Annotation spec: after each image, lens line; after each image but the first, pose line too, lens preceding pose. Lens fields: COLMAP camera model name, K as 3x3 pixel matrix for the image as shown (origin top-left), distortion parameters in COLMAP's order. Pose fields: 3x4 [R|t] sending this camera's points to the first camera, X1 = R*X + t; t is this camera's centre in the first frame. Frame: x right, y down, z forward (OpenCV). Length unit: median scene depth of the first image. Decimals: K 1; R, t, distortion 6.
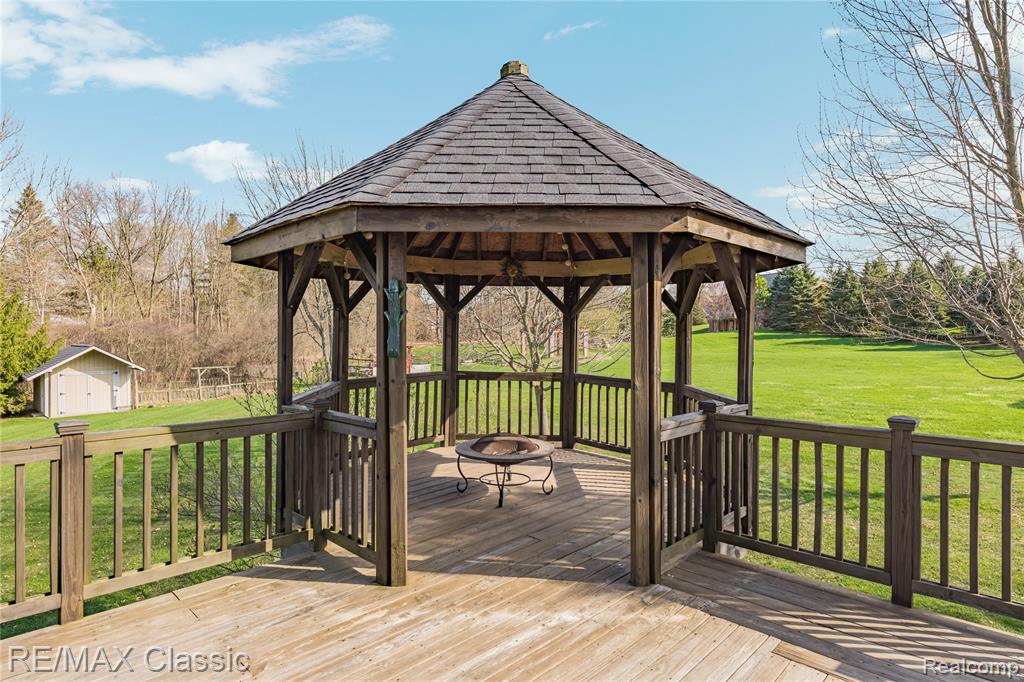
lens RADIAL K [[567.2, 0, 512.0], [0, 567.2, 341.0], [0, 0, 1]] dist [0.000390, 0.000185]
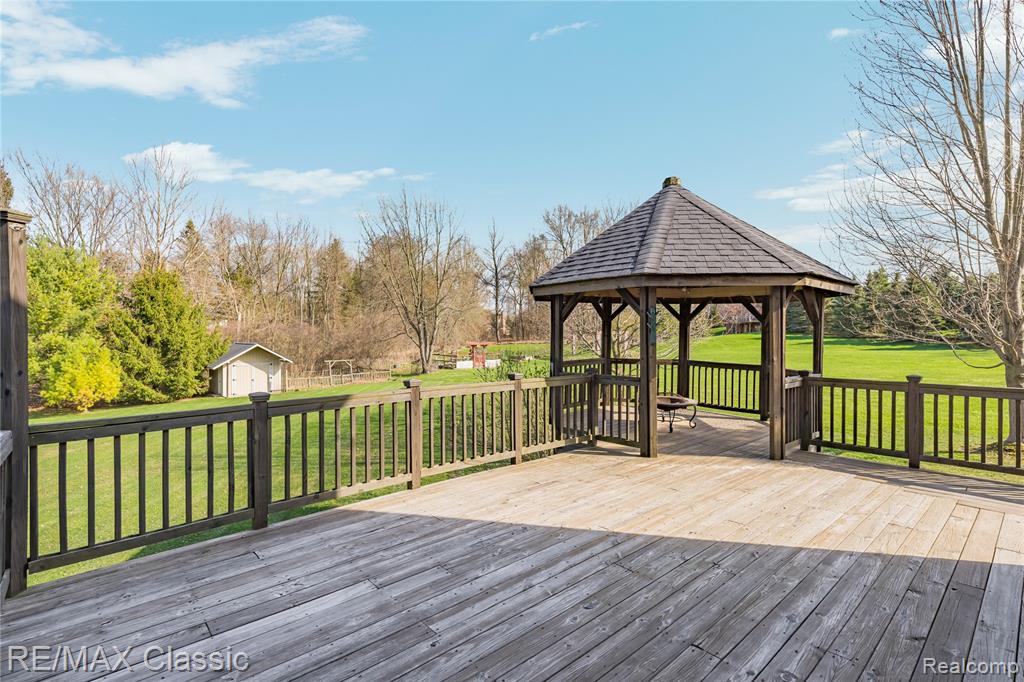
lens RADIAL K [[488.2, 0, 513.3], [0, 488.2, 336.3], [0, 0, 1]] dist [0.000562, 0.000088]
pose [[0.997693, 0.001714, -0.067859, -0.276231], [-0.002407, 0.999946, -0.010133, 0.007102], [0.067838, 0.010273, 0.997643, -0.372831]]
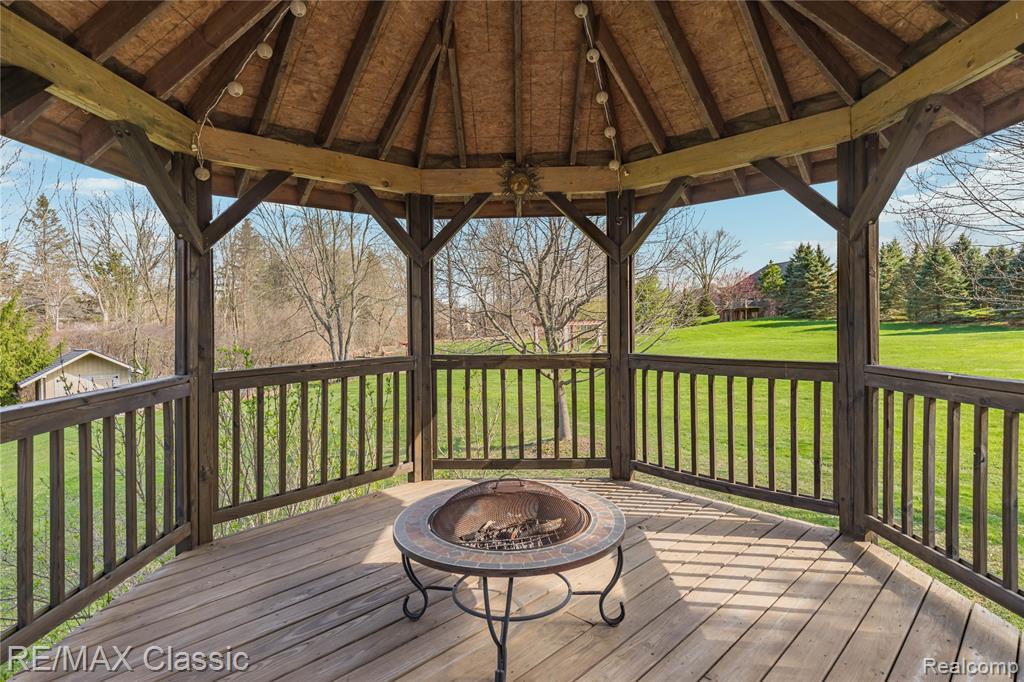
lens RADIAL K [[538.6, 0, 511.3], [0, 538.6, 335.8], [0, 0, 1]] dist [-0.002301, -0.000225]
pose [[0.999293, -0.027275, -0.025887, 0.002317], [0.027152, 0.999618, -0.005121, 0.037856], [0.026017, 0.004414, 0.999652, 0.432662]]
